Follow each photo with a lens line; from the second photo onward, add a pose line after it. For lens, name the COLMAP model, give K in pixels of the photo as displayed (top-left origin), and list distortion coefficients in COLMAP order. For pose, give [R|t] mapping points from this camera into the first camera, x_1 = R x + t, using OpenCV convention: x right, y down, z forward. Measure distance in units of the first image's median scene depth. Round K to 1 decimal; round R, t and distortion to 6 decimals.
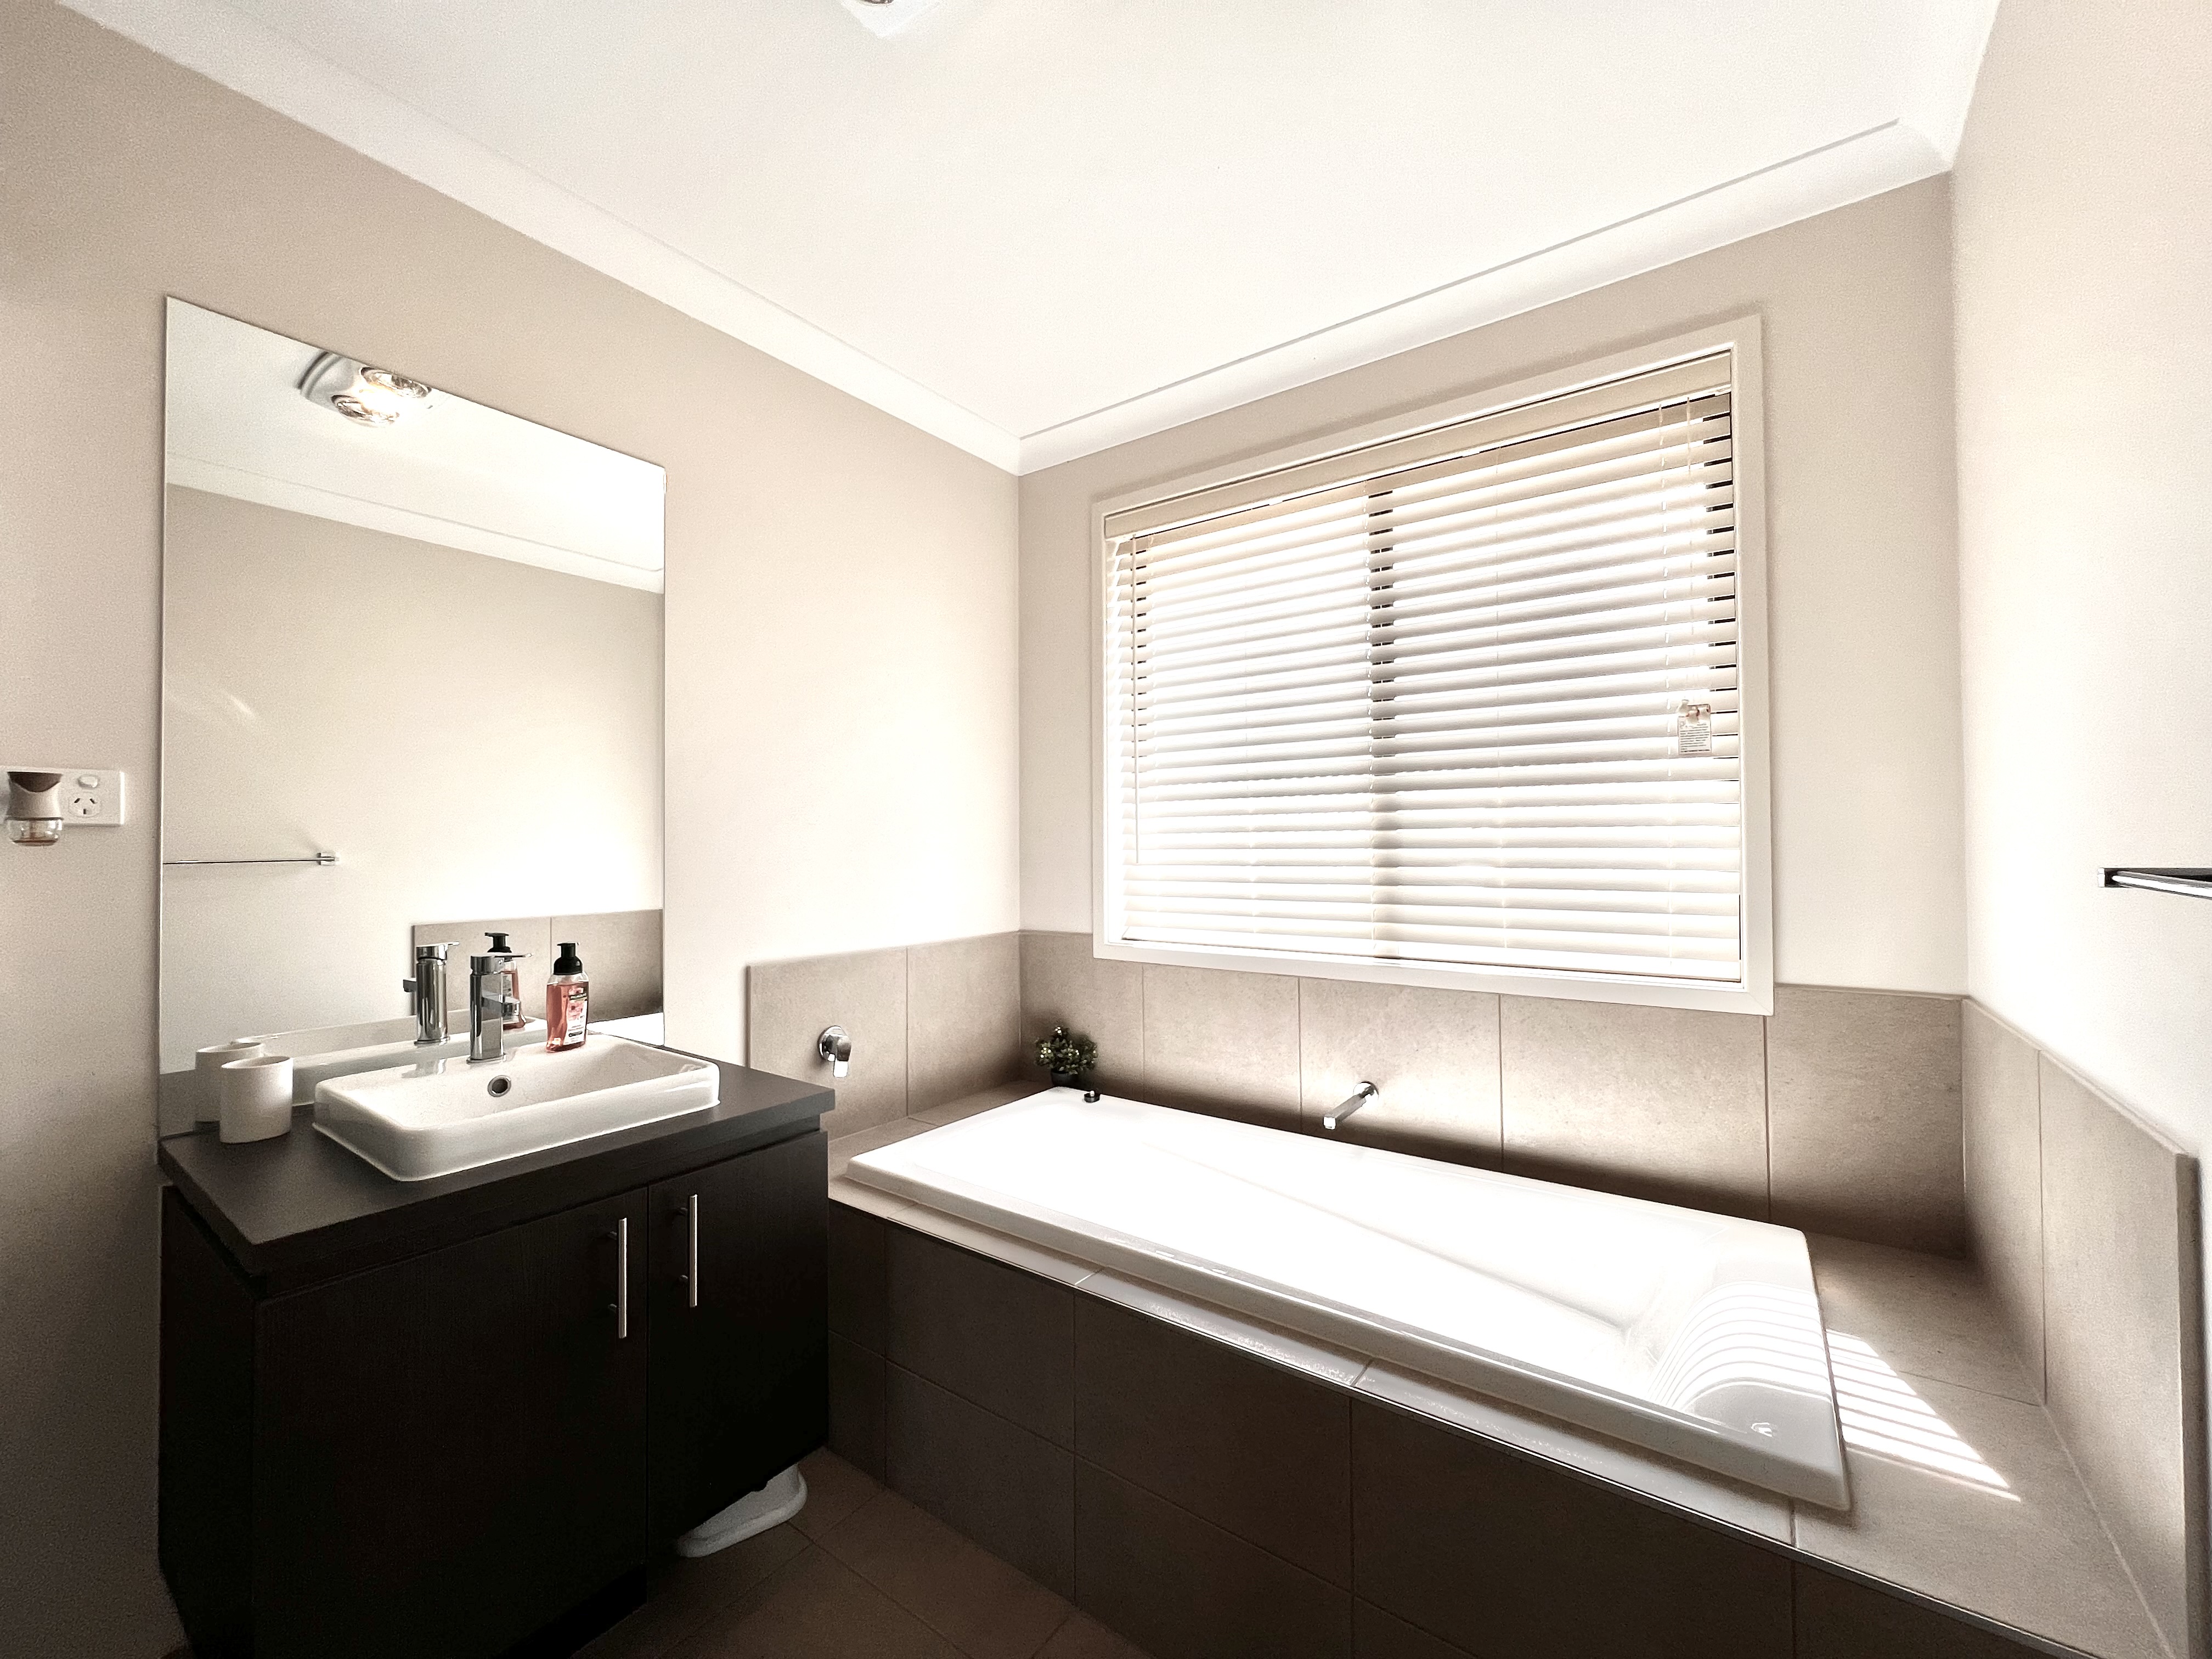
lens RADIAL K [[890.2, 0, 1109.1], [0, 890.2, 833.8], [0, 0, 1]] dist [-0.001800, -0.000118]
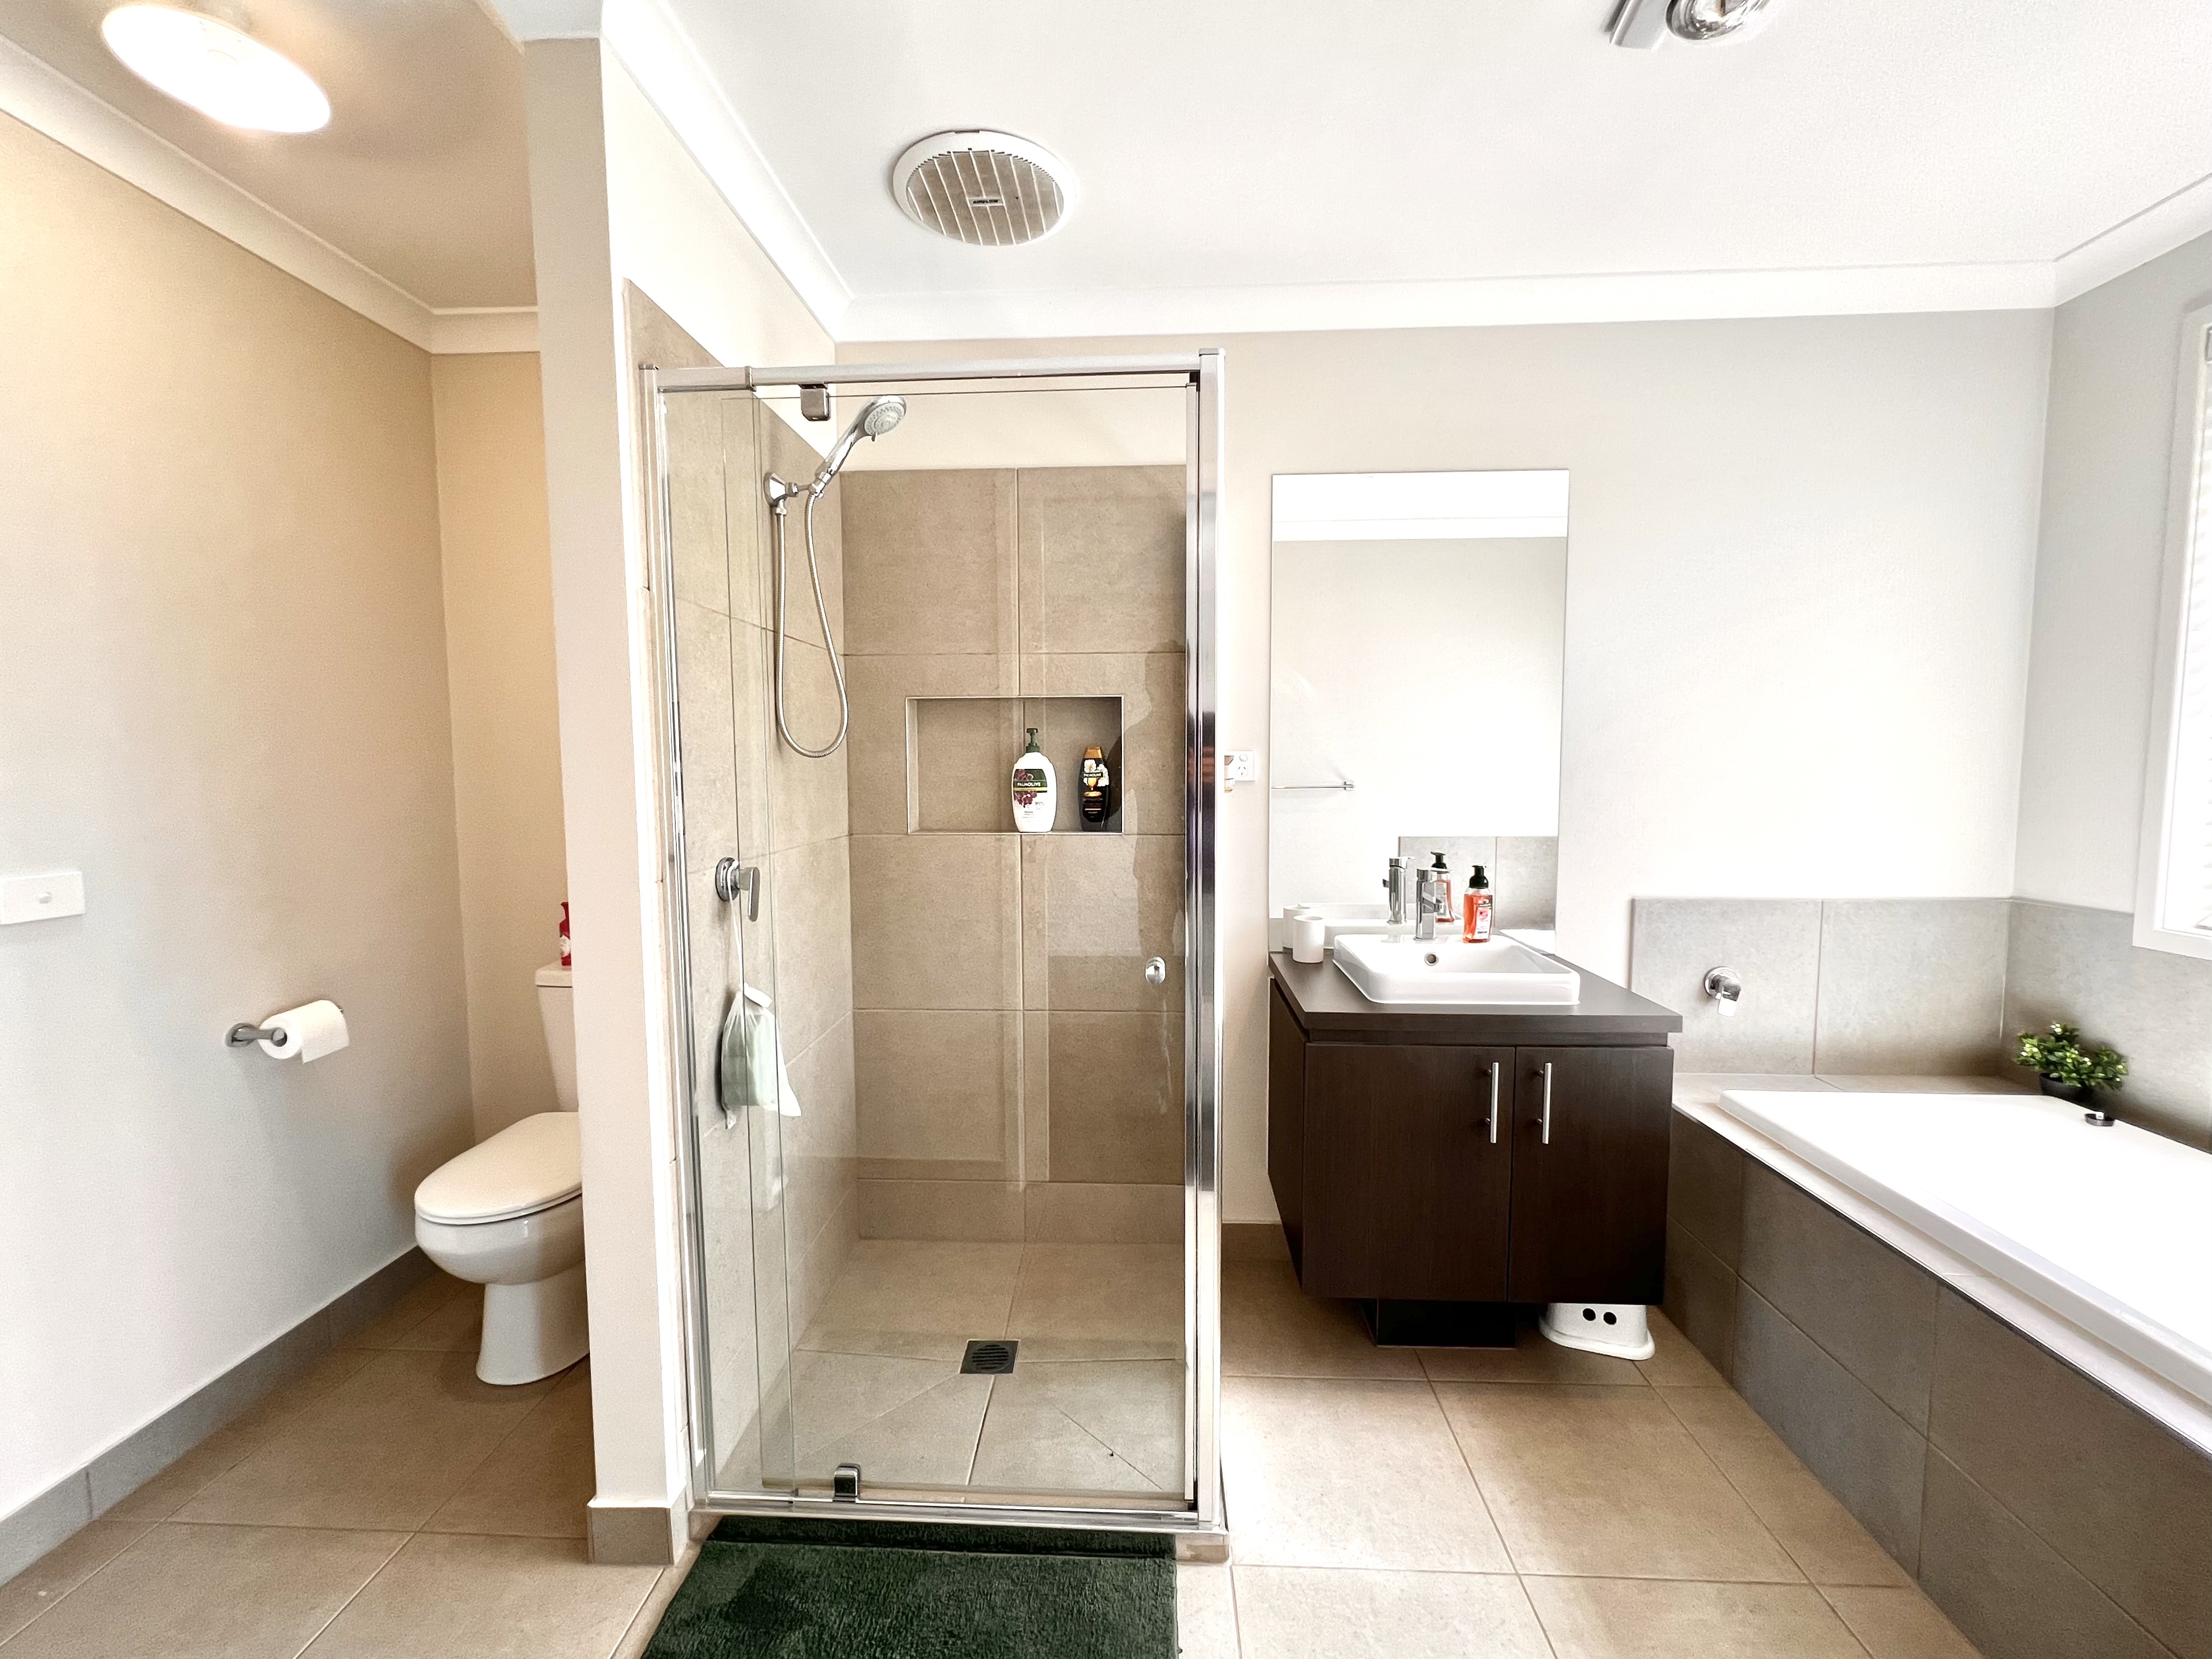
lens RADIAL K [[886.0, 0, 1106.0], [0, 886.0, 829.5], [0, 0, 1]] dist [-0.002956, 0.000689]
pose [[0.541761, 0.059532, -0.838421, 0.191281], [0.013273, 0.996758, 0.079352, -0.042054], [0.840428, -0.054118, 0.539215, -0.184290]]
